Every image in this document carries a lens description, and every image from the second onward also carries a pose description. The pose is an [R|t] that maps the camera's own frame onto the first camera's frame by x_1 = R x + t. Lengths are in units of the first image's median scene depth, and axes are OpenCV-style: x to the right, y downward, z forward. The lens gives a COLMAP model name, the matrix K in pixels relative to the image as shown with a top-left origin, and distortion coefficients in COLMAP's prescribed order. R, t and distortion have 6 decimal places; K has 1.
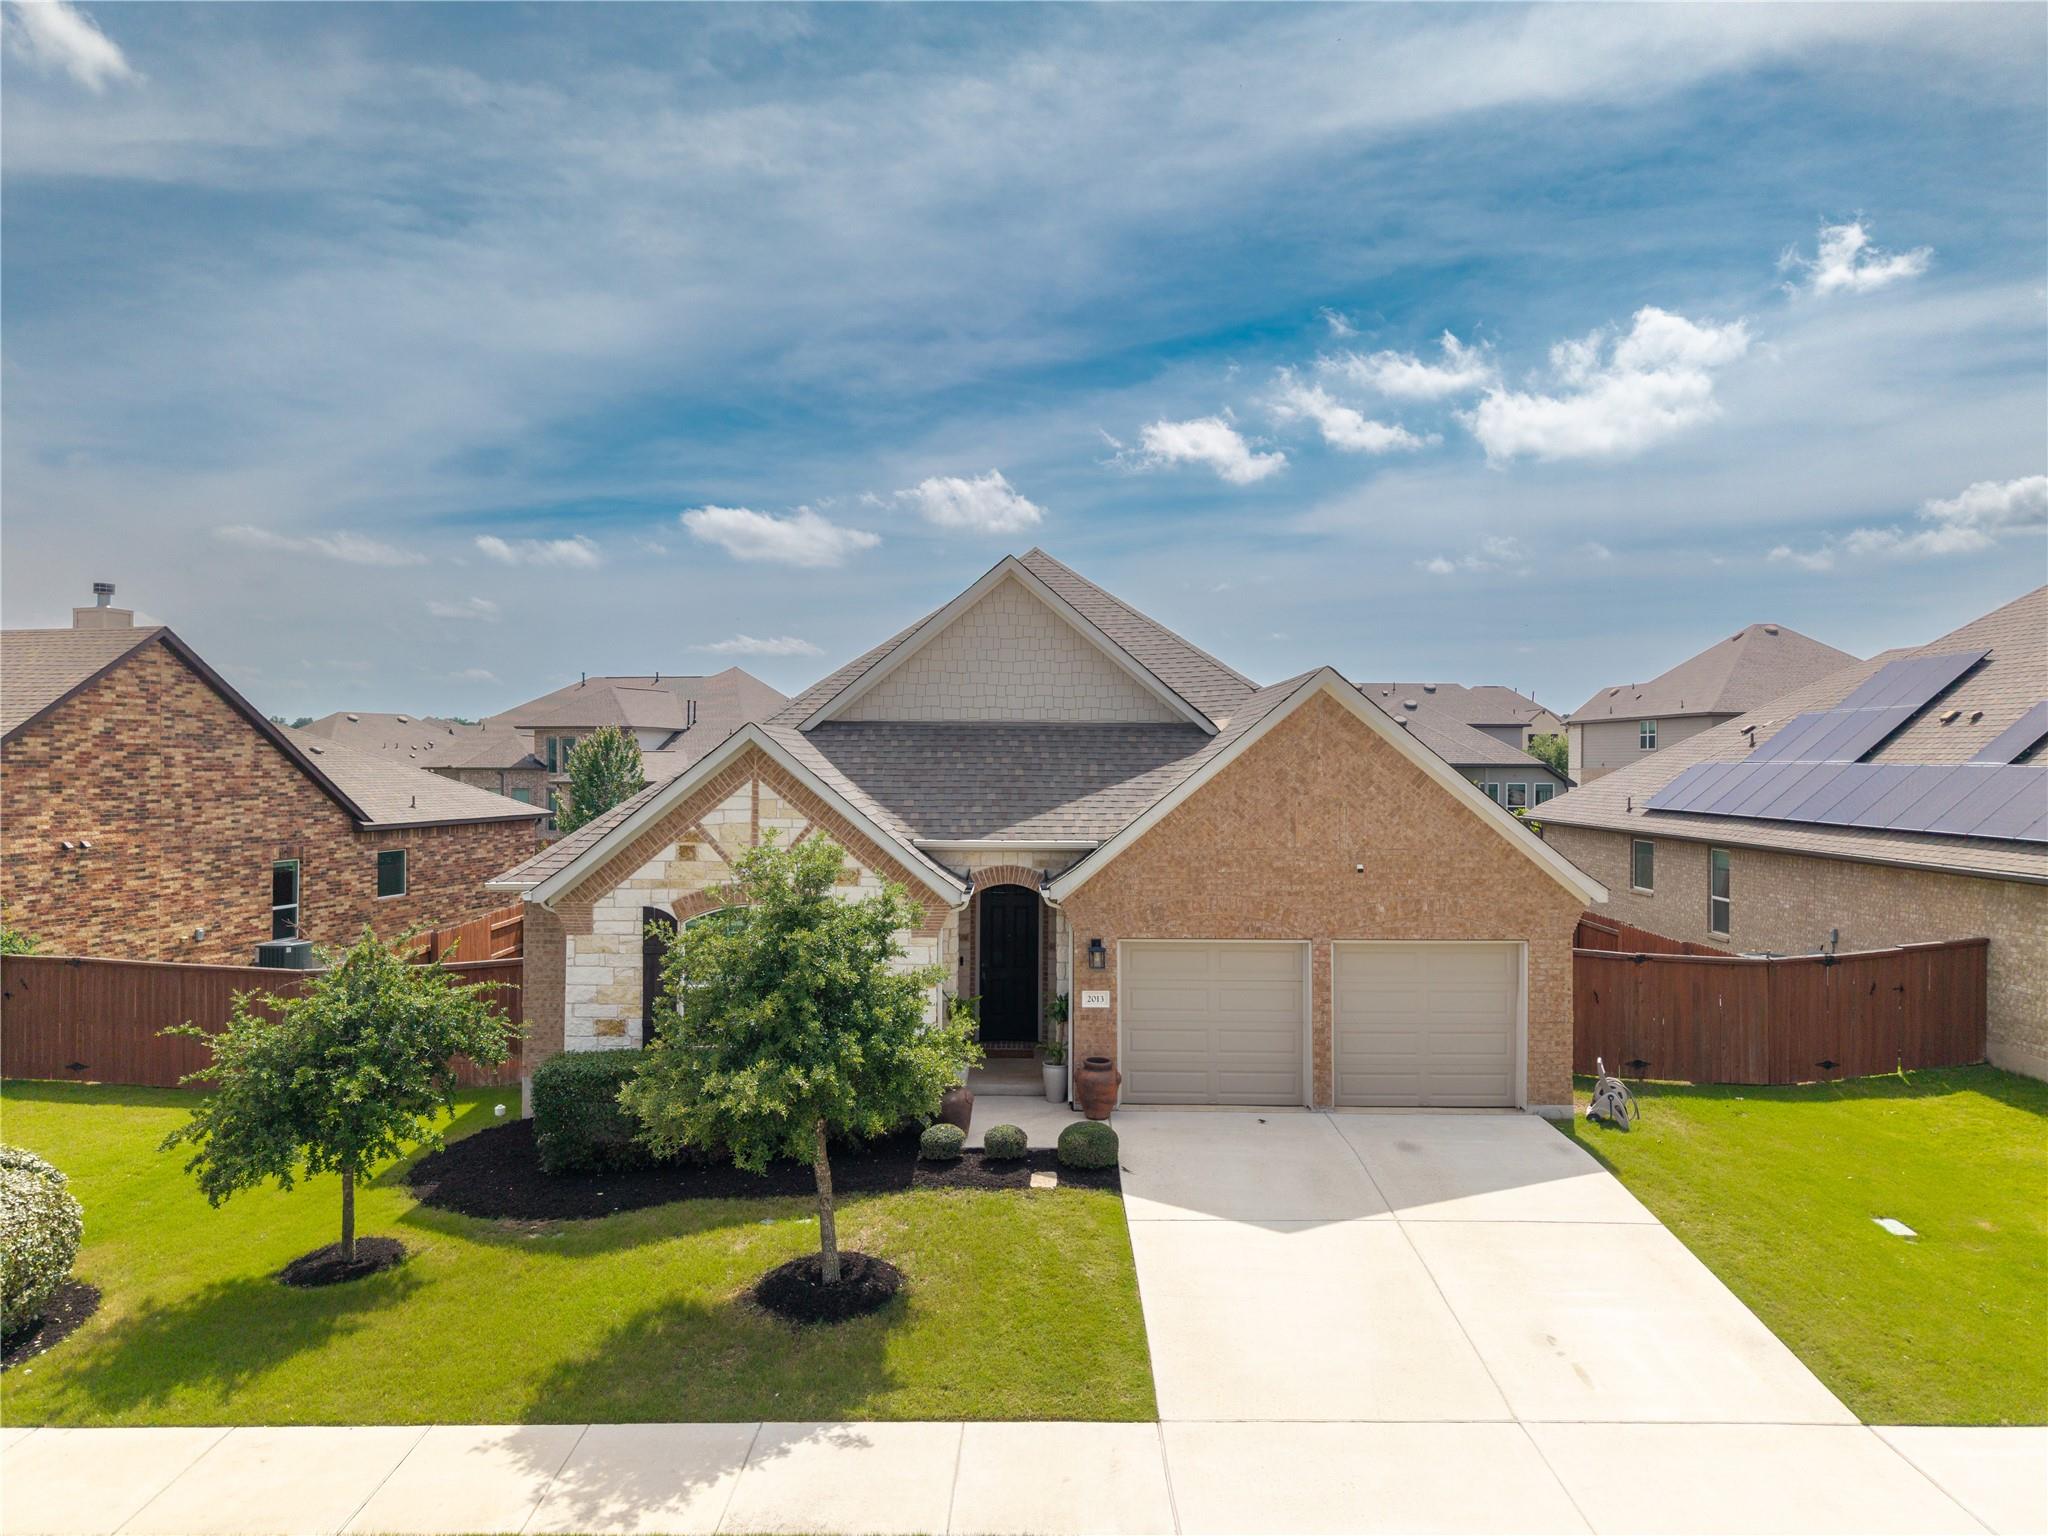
lens RADIAL K [[1381.3, 0, 1024.0], [0, 1381.3, 768.0], [0, 0, 1]] dist [0.038614, -0.023888]
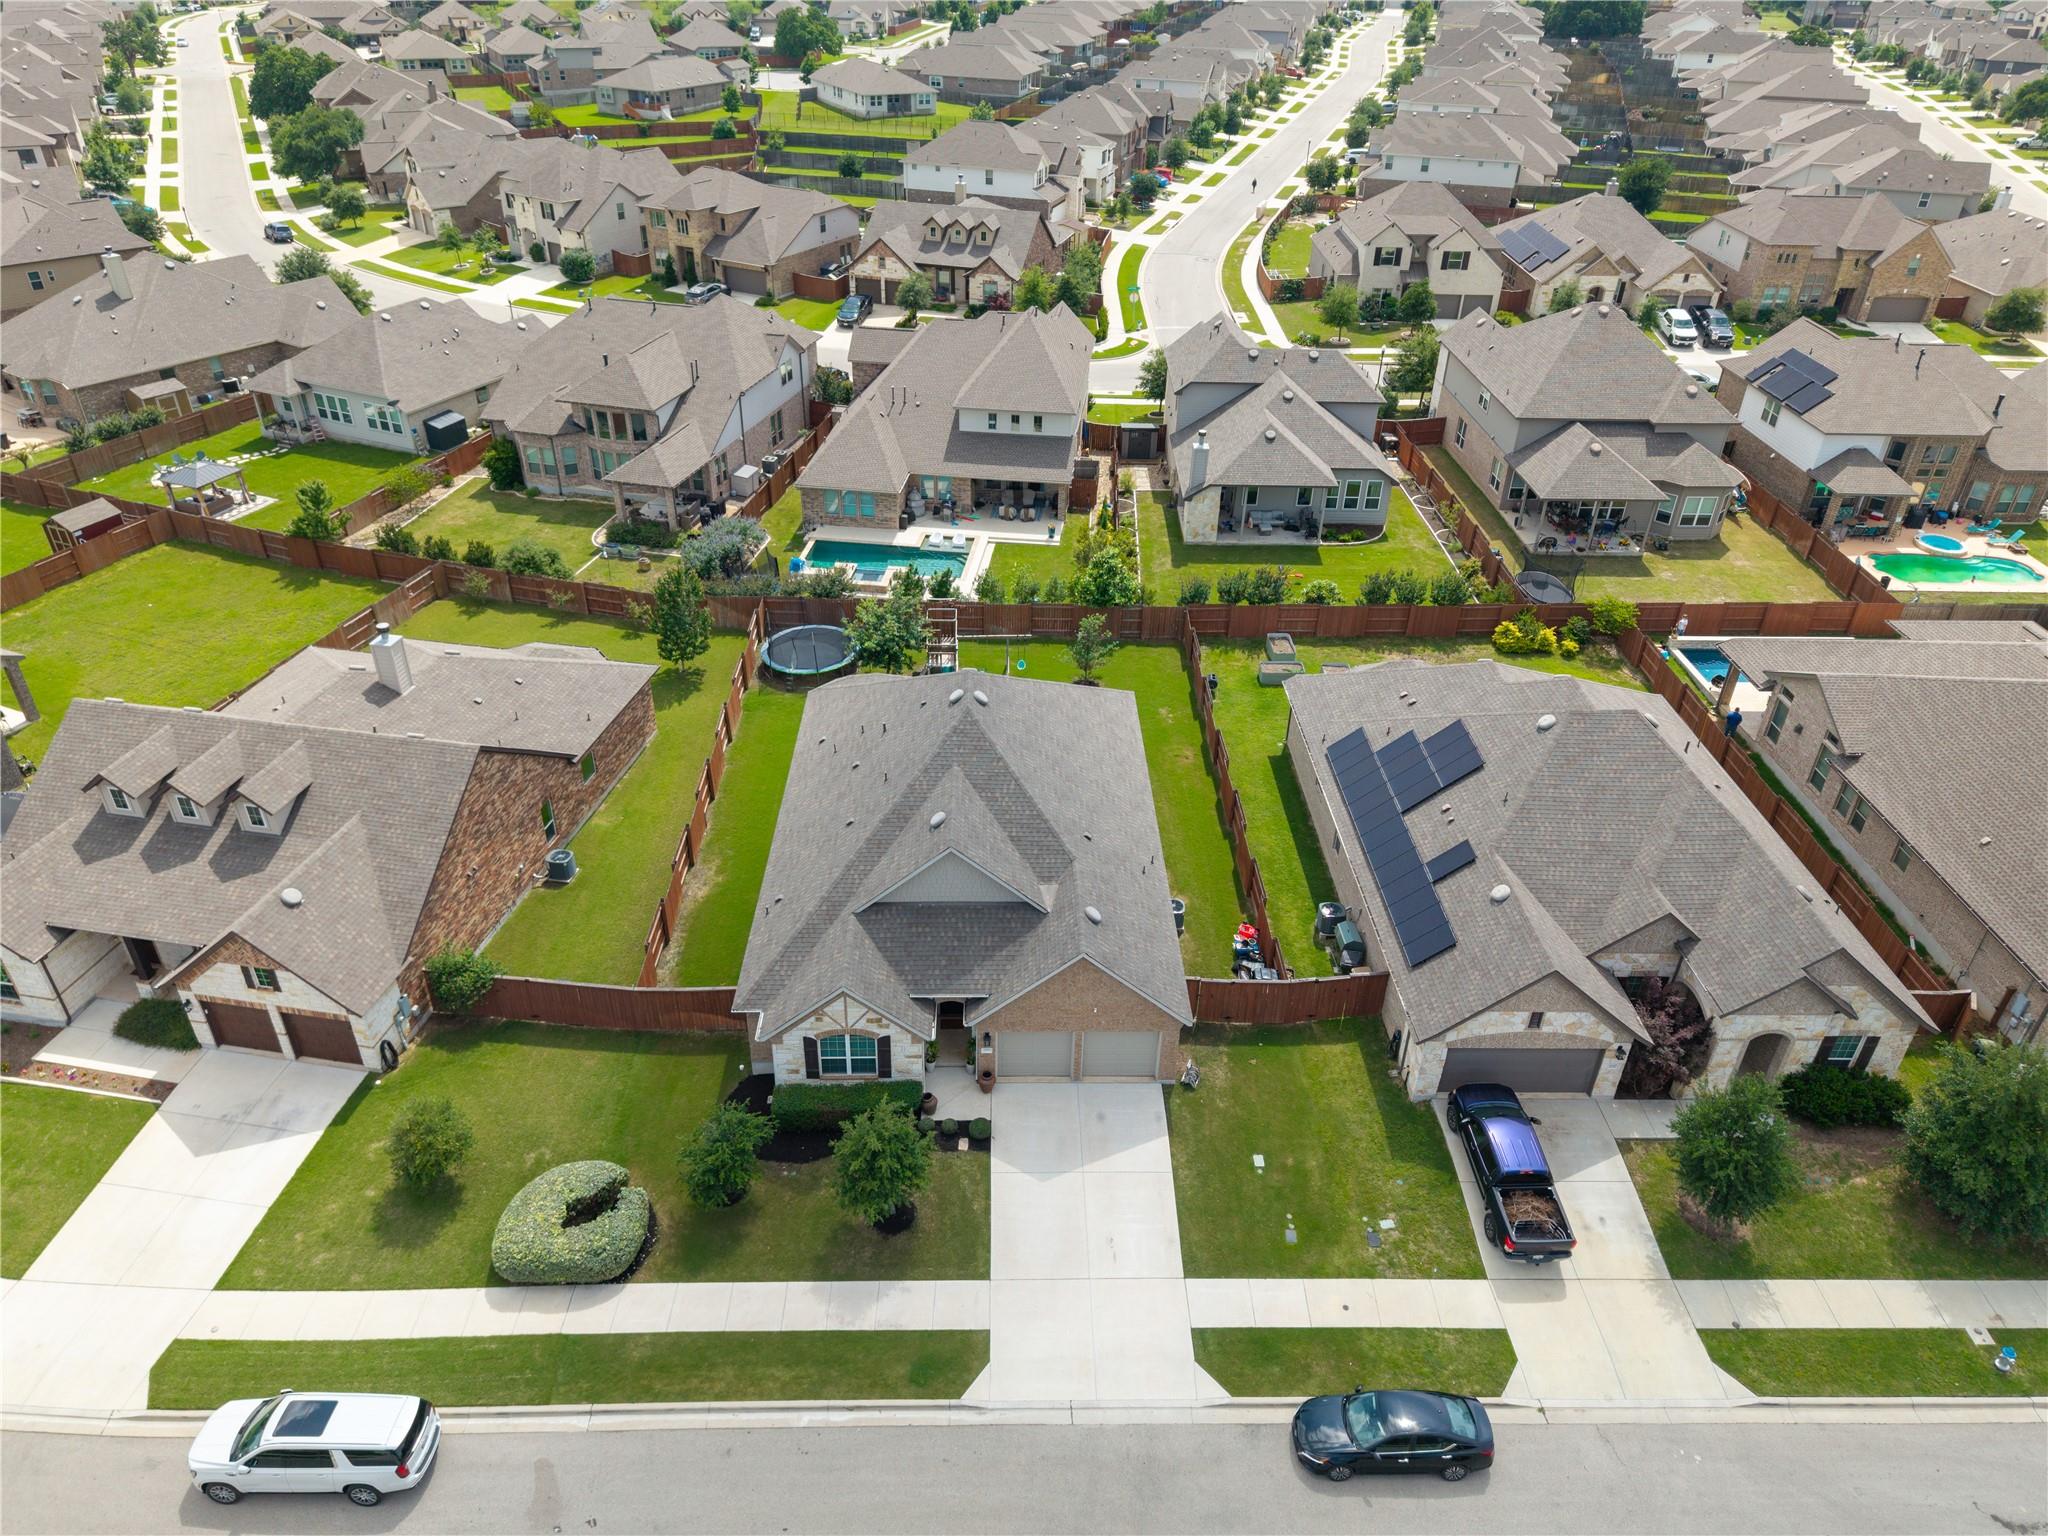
lens RADIAL K [[1381.3, 0, 1024.0], [0, 1381.3, 768.0], [0, 0, 1]] dist [0.038614, -0.023888]
pose [[0.999623, 0.002071, 0.027395, 0.052531], [-0.016146, 0.851074, 0.524798, -1.616698], [-0.022228, -0.525042, 0.850786, -0.867238]]
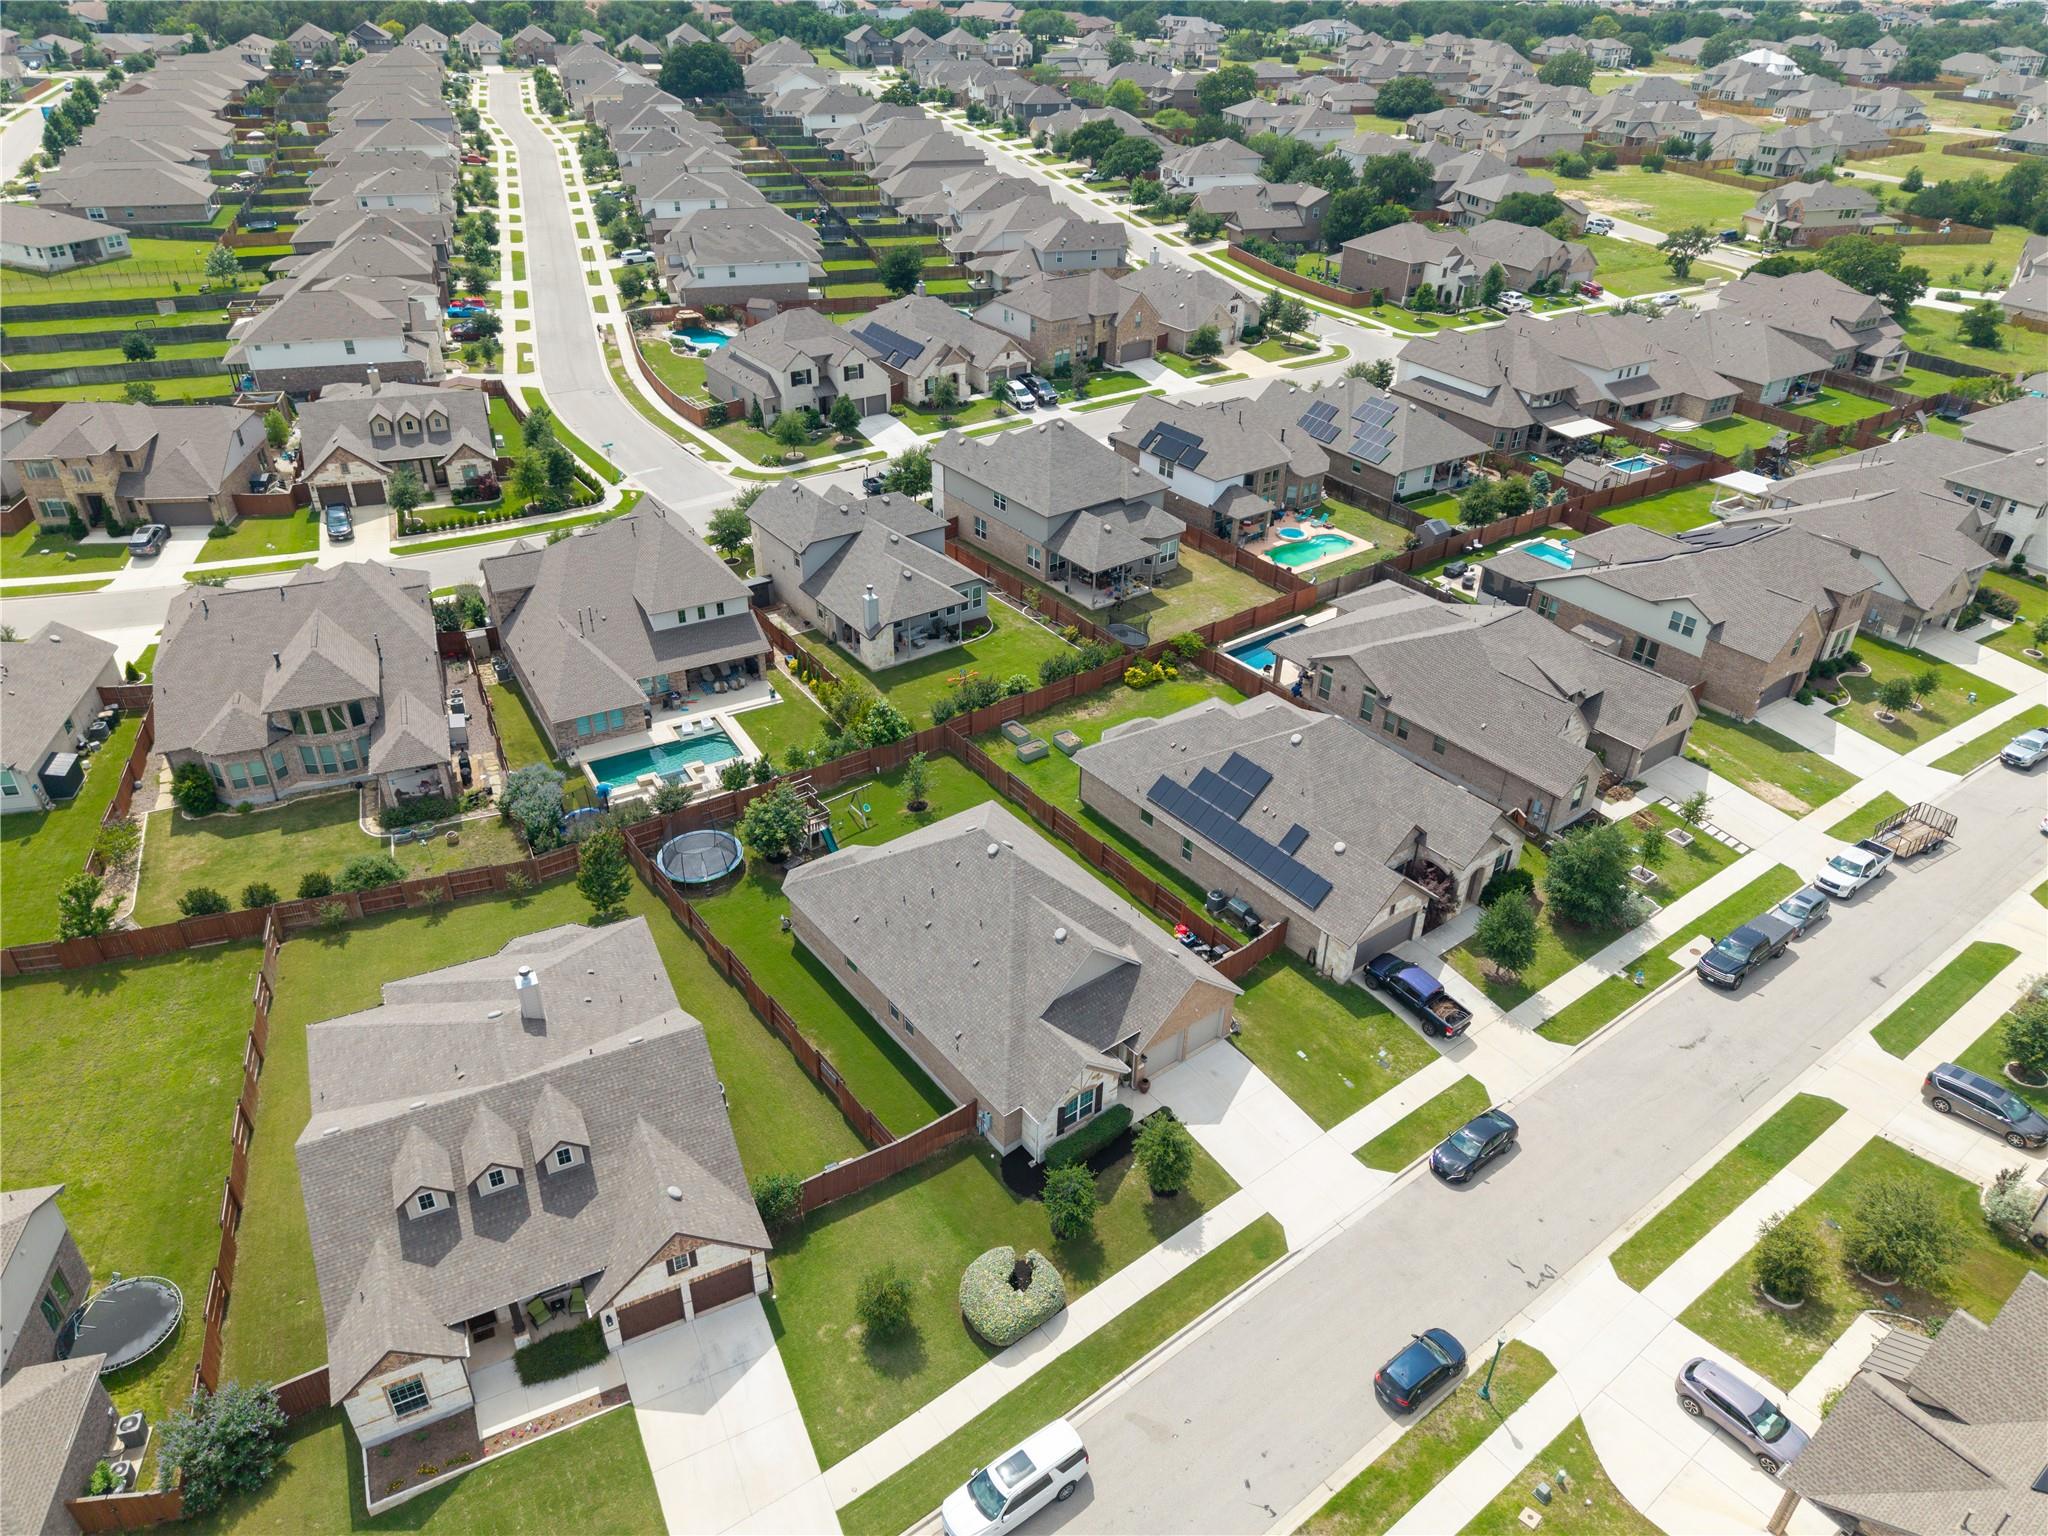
lens RADIAL K [[1401.5, 0, 1024.0], [0, 1401.5, 768.0], [0, 0, 1]] dist [0.093416, -0.123638]
pose [[0.784164, -0.314533, 0.534935, -1.952836], [-0.014755, 0.852335, 0.522789, -2.529191], [-0.620378, -0.417845, 0.663729, -1.000156]]
